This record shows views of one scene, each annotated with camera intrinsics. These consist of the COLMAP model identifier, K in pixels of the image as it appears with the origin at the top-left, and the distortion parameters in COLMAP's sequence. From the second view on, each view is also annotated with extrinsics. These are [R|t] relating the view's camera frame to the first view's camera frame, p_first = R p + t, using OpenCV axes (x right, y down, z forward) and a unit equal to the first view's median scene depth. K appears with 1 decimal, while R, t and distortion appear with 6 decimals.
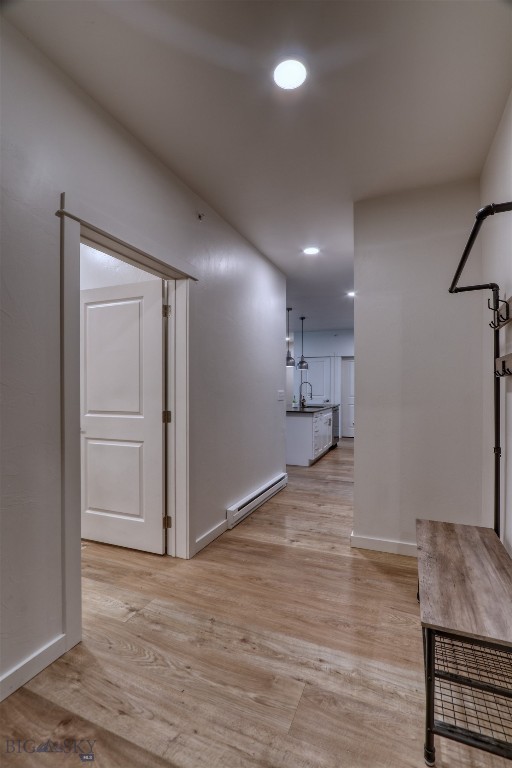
lens RADIAL K [[351.3, 0, 259.3], [0, 351.3, 386.4], [0, 0, 1]] dist [-0.020452, 0.002295]
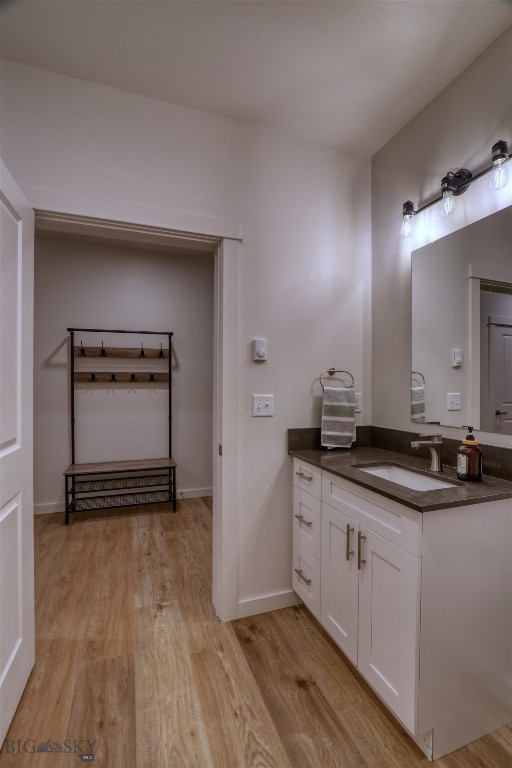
lens RADIAL K [[351.3, 0, 260.2], [0, 351.3, 383.9], [0, 0, 1]] dist [-0.020452, 0.002295]
pose [[-0.687597, 0.004296, 0.726079, -1.459045], [-0.004473, 0.999938, -0.010152, -0.003100], [-0.726078, -0.010228, -0.687536, 1.666864]]
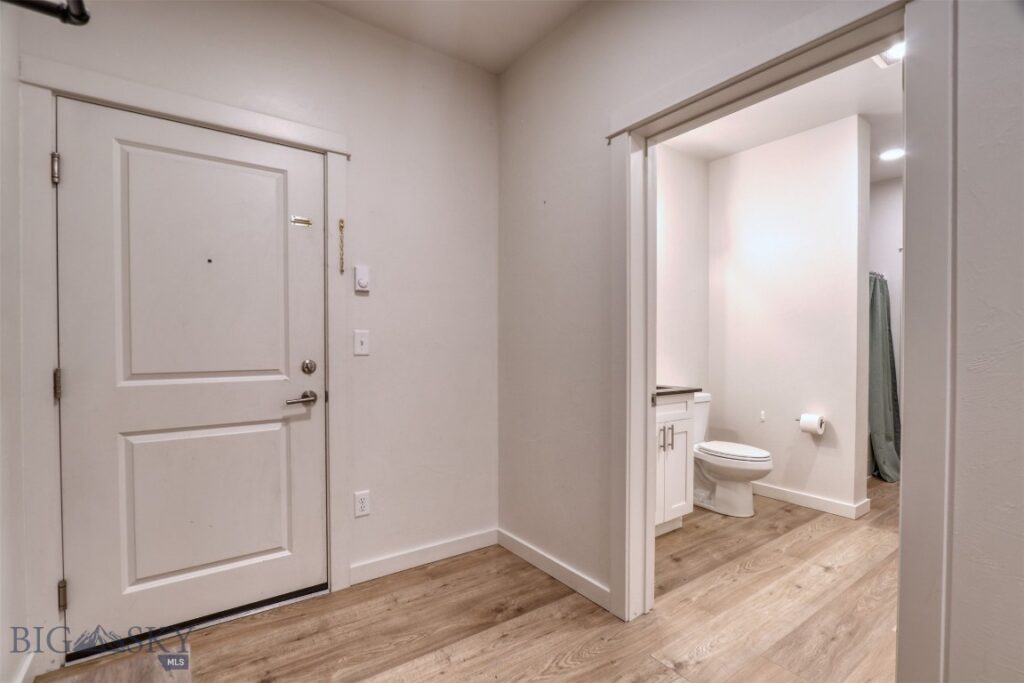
lens RADIAL K [[468.4, 0, 511.5], [0, 468.4, 349.6], [0, 0, 1]] dist [-0.020452, 0.002295]
pose [[-0.518217, 0.007653, -0.855215, 0.592923], [0.003029, 0.999970, 0.007112, 0.051528], [0.855244, 0.001095, -0.518225, 1.314972]]
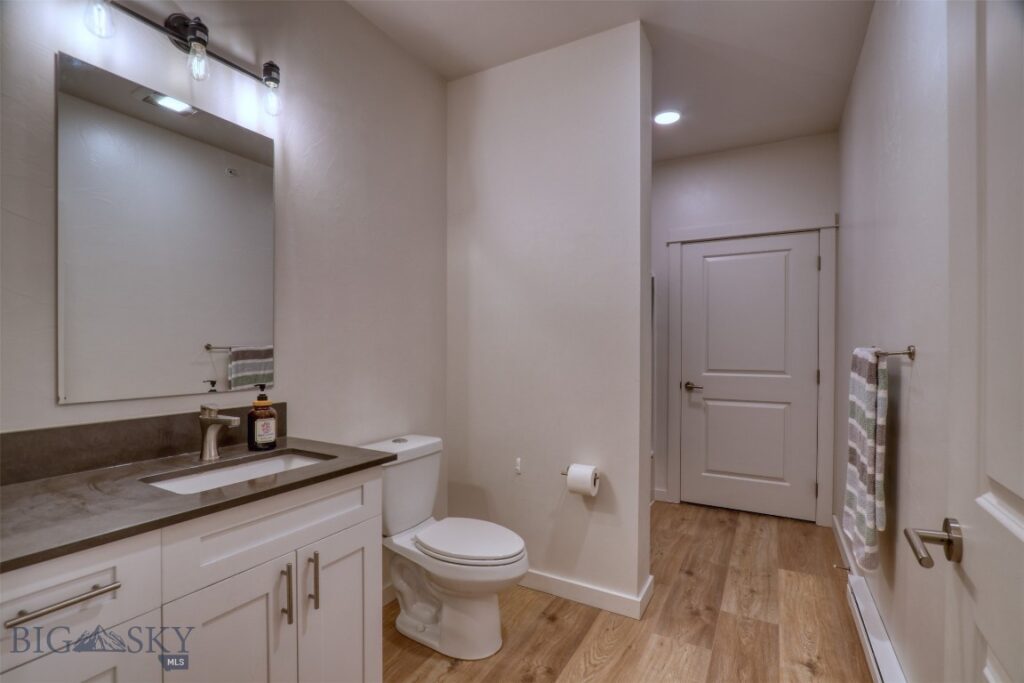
lens RADIAL K [[468.4, 0, 511.2], [0, 468.4, 348.3], [0, 0, 1]] dist [-0.020452, 0.002295]
pose [[-0.105445, 0.002655, -0.994422, -0.384253], [0.002203, 0.999995, 0.002436, 0.016427], [0.994423, -0.001934, -0.105451, 1.323136]]
